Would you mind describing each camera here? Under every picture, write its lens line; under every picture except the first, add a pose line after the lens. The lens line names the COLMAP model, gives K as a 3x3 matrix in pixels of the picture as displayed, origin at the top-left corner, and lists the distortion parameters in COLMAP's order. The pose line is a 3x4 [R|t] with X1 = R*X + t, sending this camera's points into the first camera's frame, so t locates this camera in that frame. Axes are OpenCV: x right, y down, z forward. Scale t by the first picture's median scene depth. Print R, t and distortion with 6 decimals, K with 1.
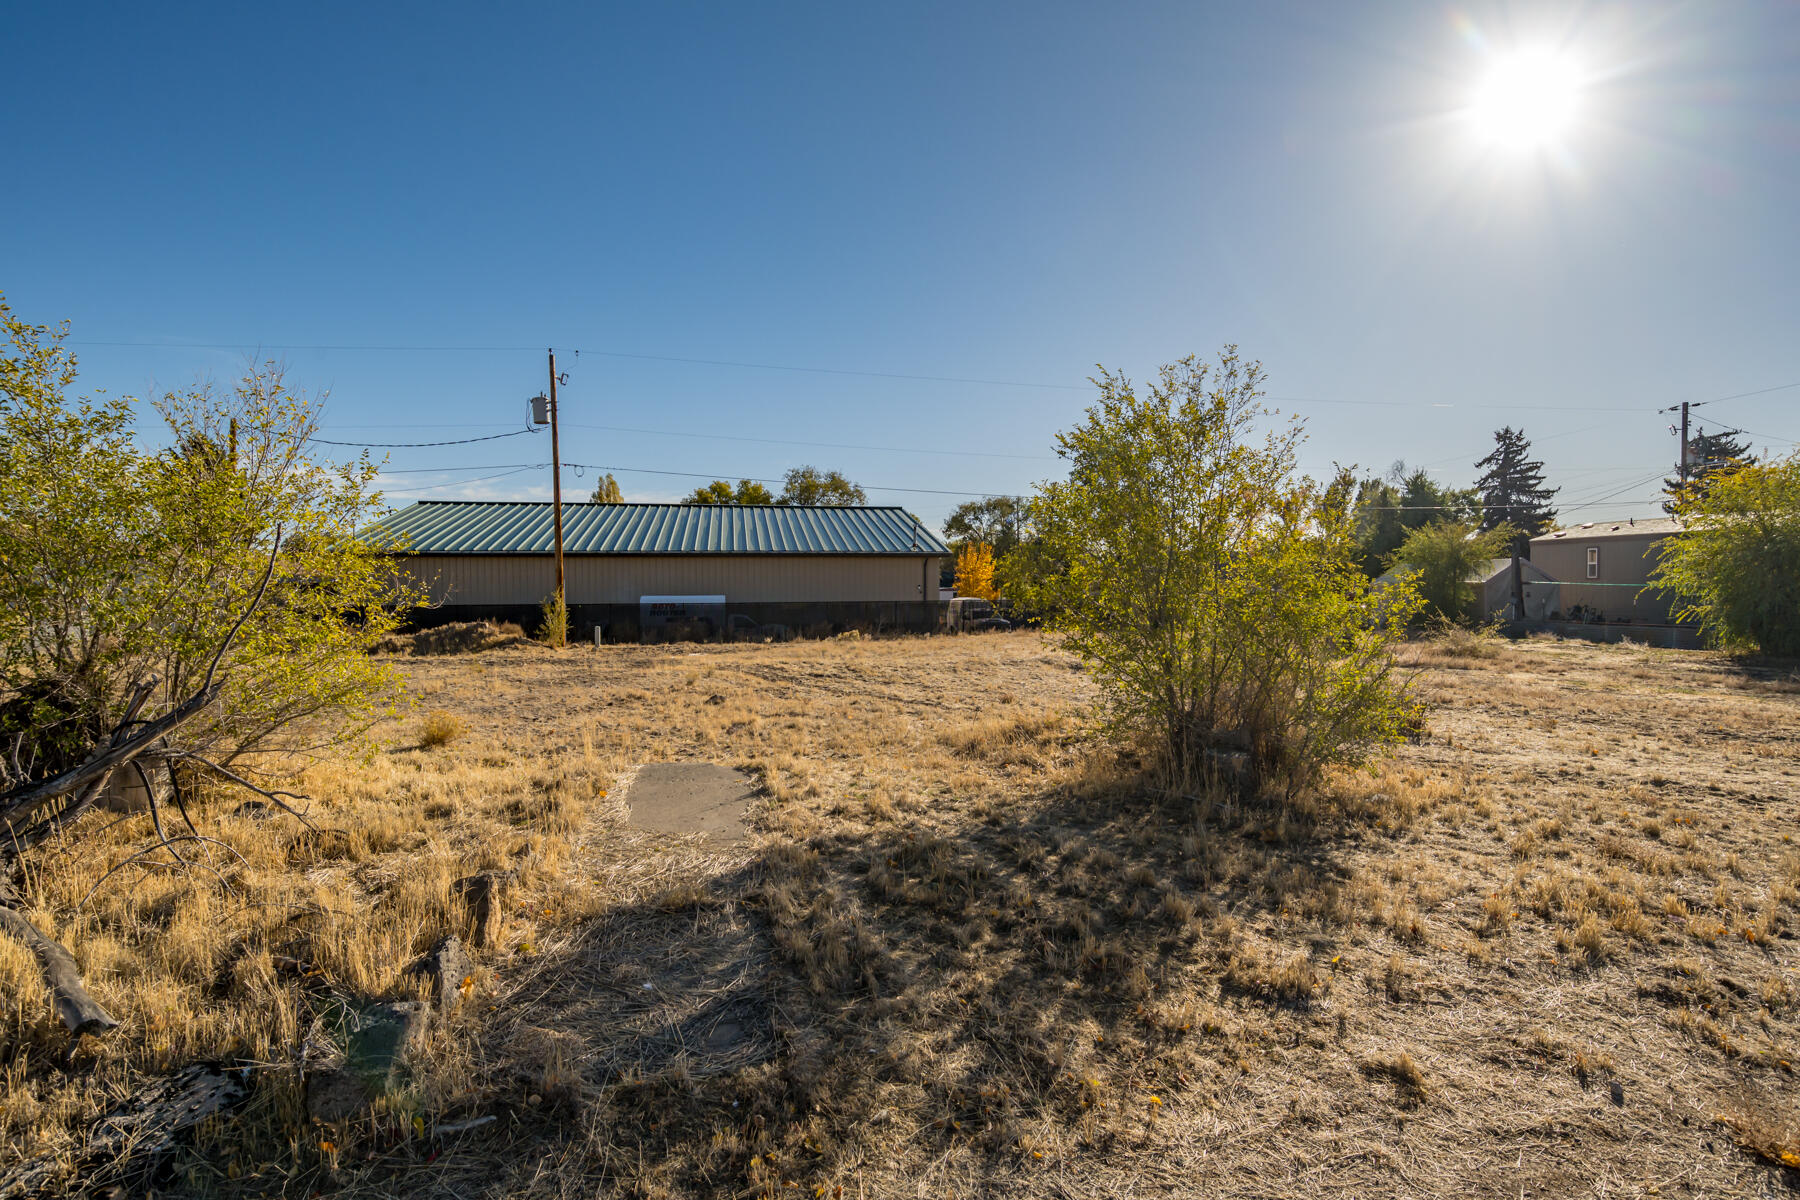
lens RADIAL K [[913.4, 0, 903.4], [0, 913.4, 603.3], [0, 0, 1]] dist [-0.020317, 0.004988]
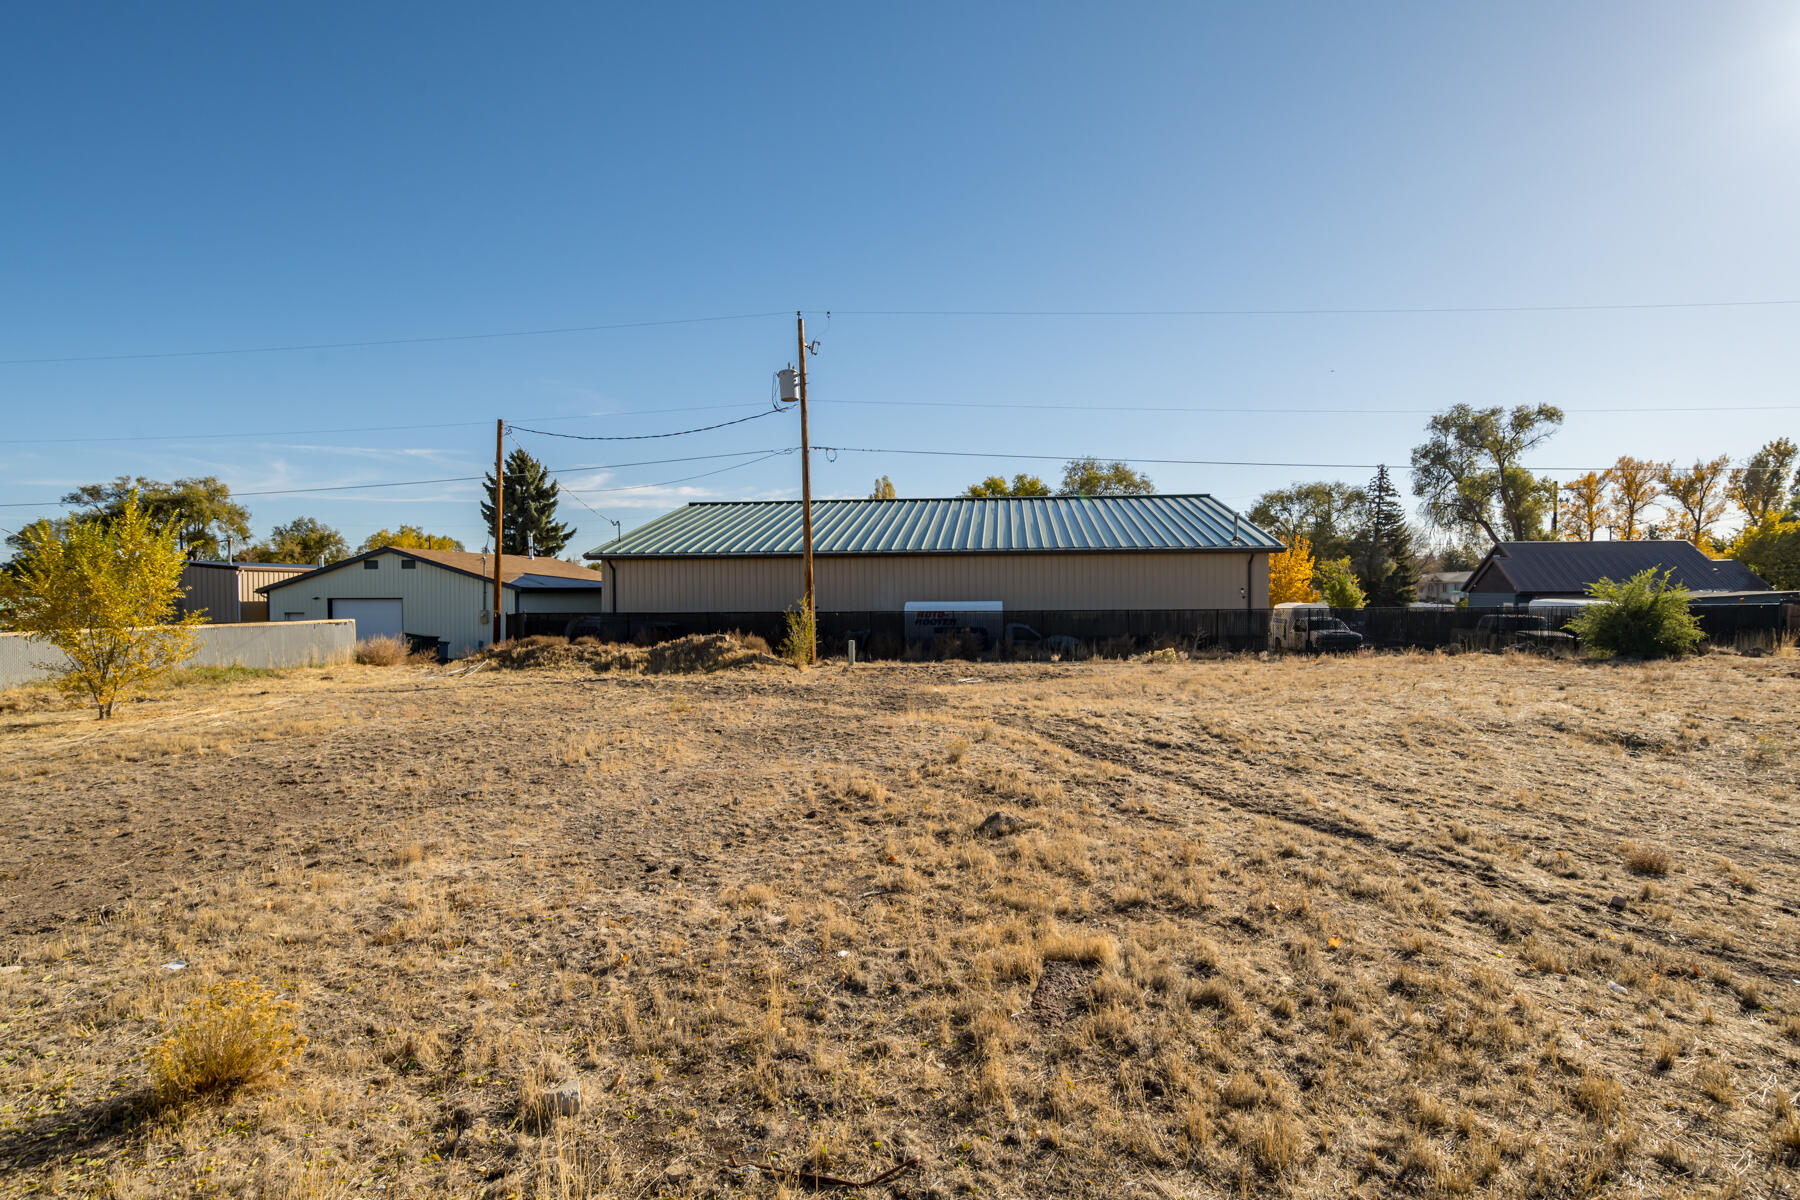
lens RADIAL K [[913.4, 0, 909.3], [0, 913.4, 589.9], [0, 0, 1]] dist [-0.020317, 0.004988]
pose [[0.958193, -0.002352, -0.286113, -0.037695], [-0.001976, 0.999888, -0.014837, -0.006915], [0.286116, 0.014782, 0.958081, 0.174713]]
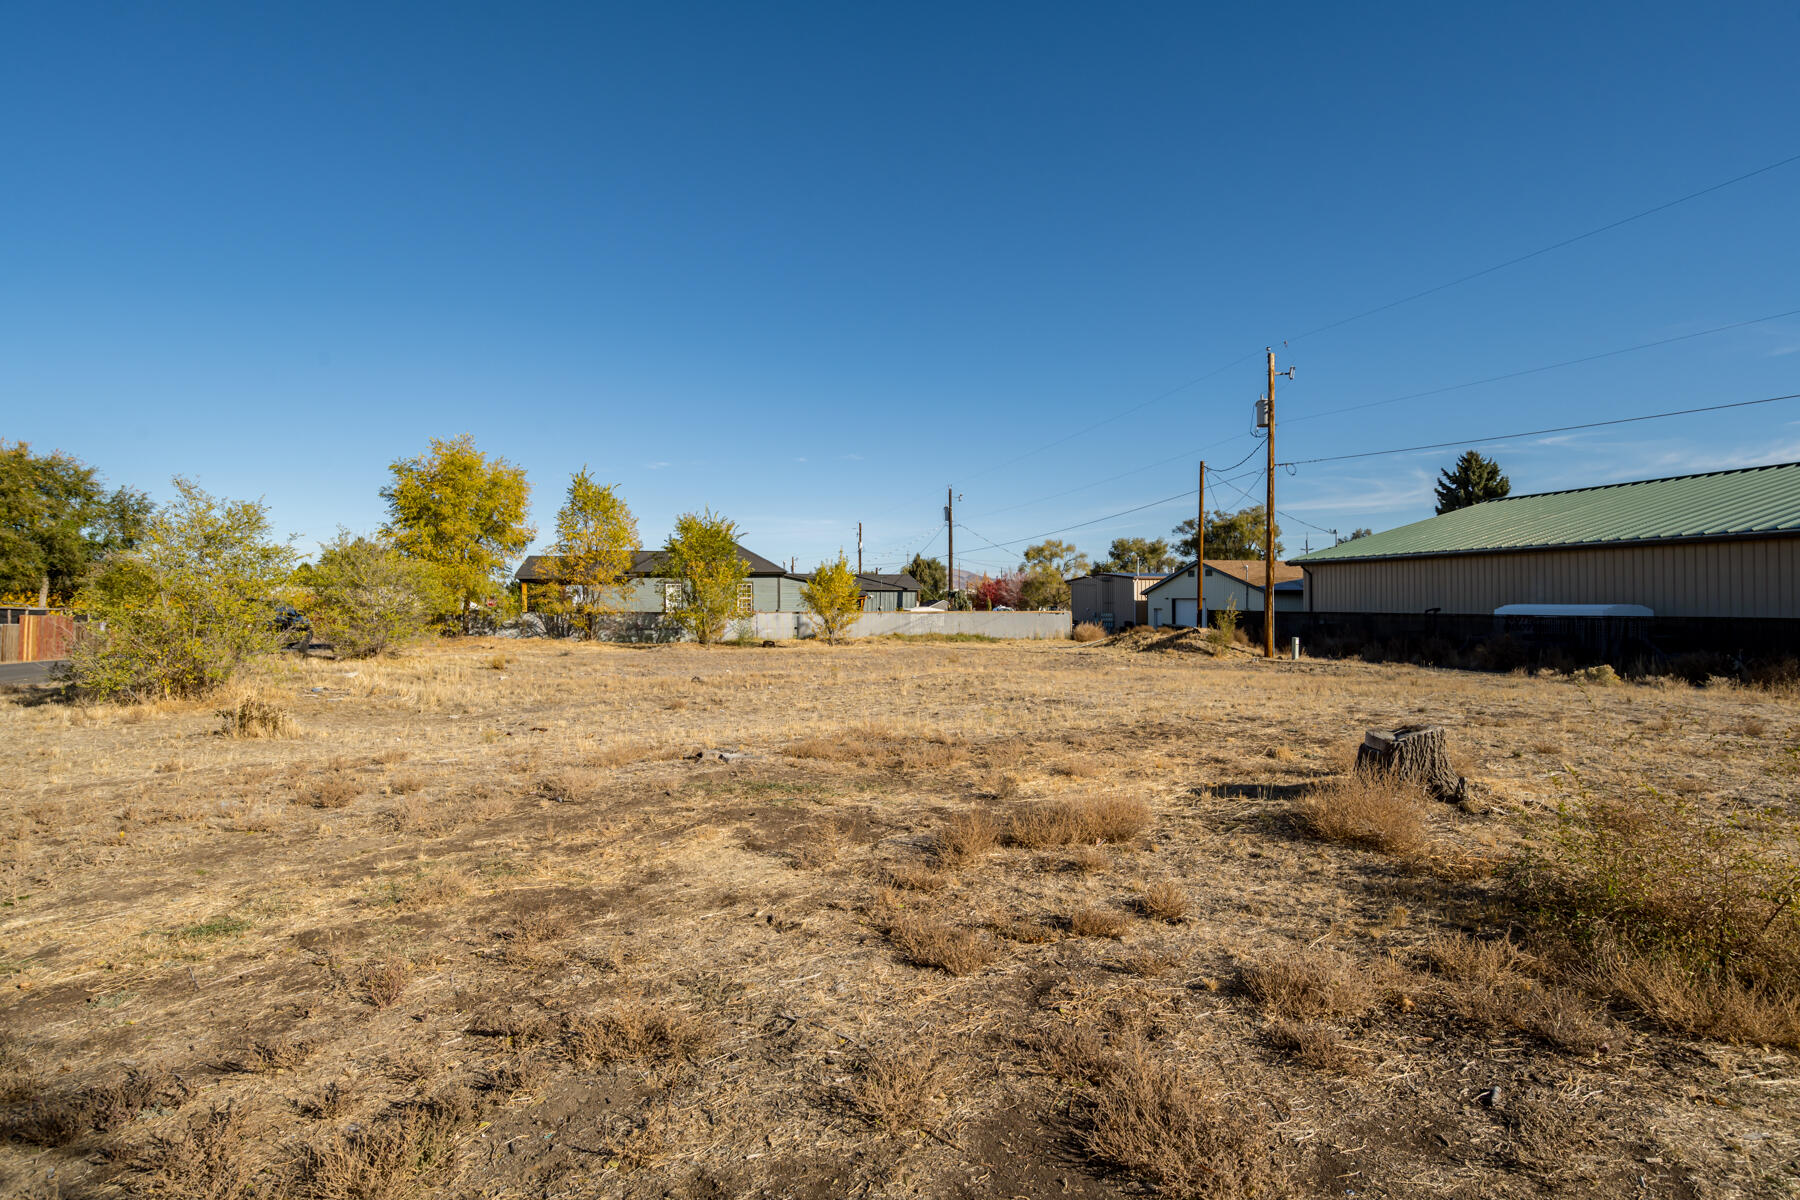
lens RADIAL K [[913.4, 0, 904.0], [0, 913.4, 598.2], [0, 0, 1]] dist [-0.020317, 0.004988]
pose [[0.098448, 0.001466, -0.995141, 0.427554], [-0.012854, 0.999917, 0.000201, -0.006988], [0.995059, 0.012771, 0.098458, 0.417100]]
